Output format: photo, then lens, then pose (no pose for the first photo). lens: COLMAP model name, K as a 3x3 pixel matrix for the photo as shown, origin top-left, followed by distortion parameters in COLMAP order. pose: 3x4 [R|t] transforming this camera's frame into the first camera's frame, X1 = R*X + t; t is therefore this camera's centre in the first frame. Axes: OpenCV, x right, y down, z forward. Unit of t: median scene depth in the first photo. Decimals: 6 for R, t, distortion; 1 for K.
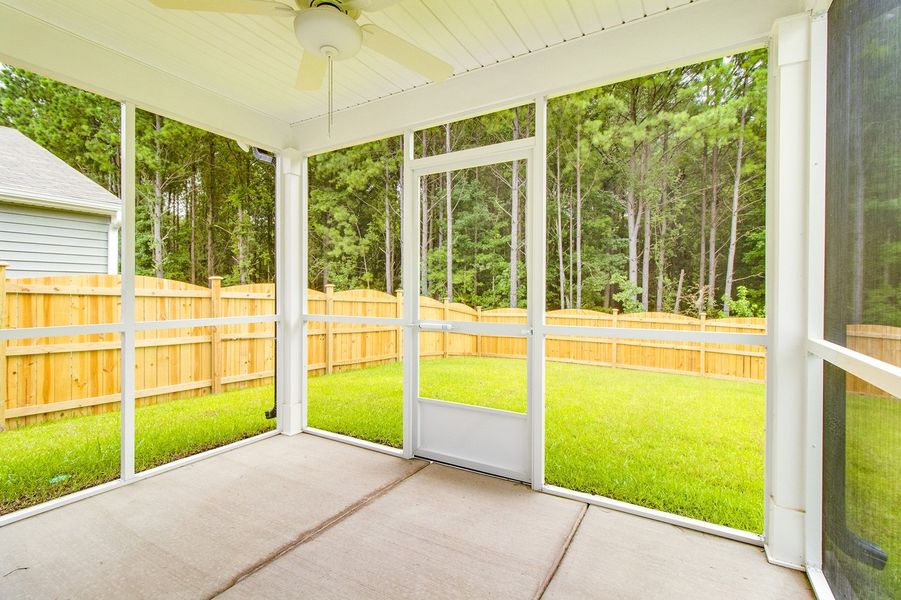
lens RADIAL K [[410.4, 0, 453.2], [0, 410.4, 292.7], [0, 0, 1]] dist [-0.008074, -0.000894]
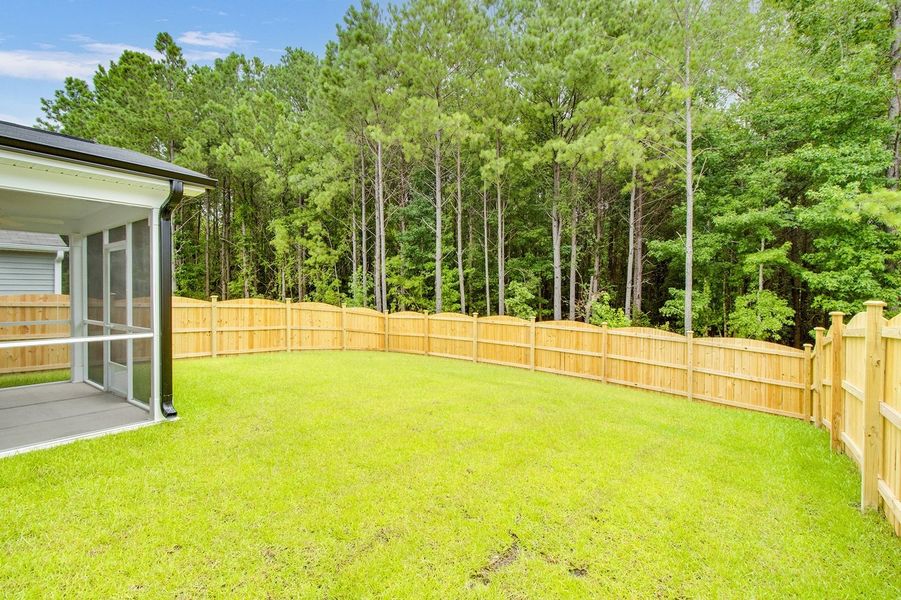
lens RADIAL K [[410.4, 0, 454.3], [0, 410.4, 296.7], [0, 0, 1]] dist [-0.008074, -0.000894]
pose [[0.994451, -0.001735, -0.105185, 0.257467], [0.002857, 0.999941, 0.010518, -0.011504], [0.105161, -0.010761, 0.994397, -0.117315]]
